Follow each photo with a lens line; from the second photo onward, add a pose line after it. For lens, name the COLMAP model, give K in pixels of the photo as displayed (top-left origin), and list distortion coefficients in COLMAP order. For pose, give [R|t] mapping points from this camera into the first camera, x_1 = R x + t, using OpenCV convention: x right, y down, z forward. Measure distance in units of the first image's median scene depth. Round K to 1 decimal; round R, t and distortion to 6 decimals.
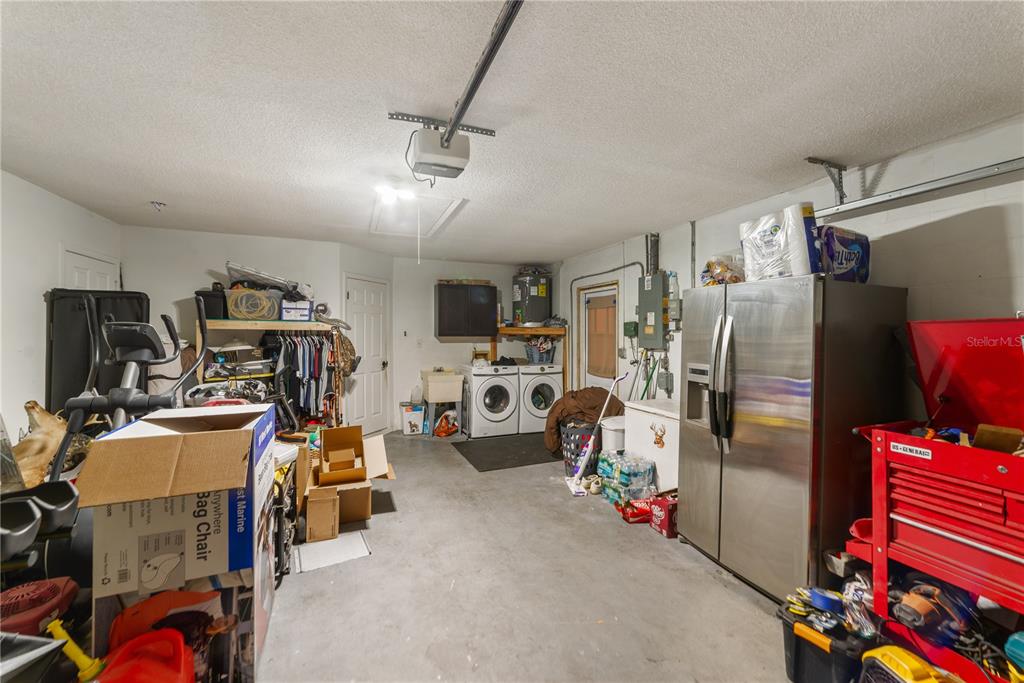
lens RADIAL K [[399.6, 0, 515.9], [0, 399.6, 329.8], [0, 0, 1]] dist [-0.009564, 0.000323]
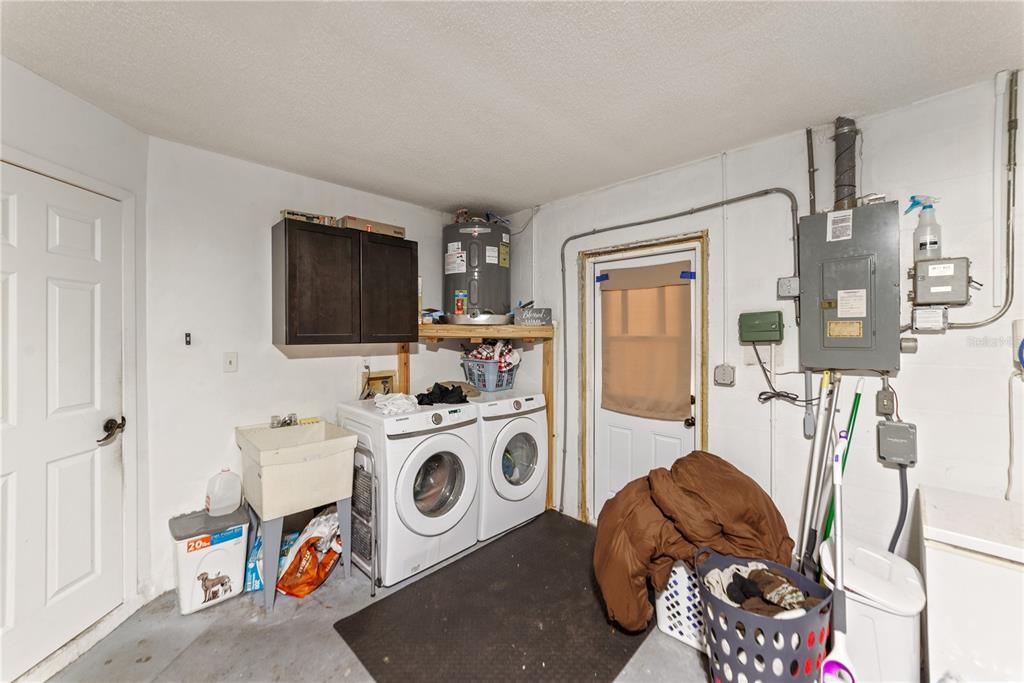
lens RADIAL K [[399.6, 0, 515.9], [0, 399.6, 329.8], [0, 0, 1]] dist [-0.009564, 0.000323]
pose [[0.922030, 0.001722, 0.387114, -0.136470], [-0.001245, 0.999998, -0.001483, 0.001950], [-0.387116, 0.000886, 0.922031, 0.534391]]
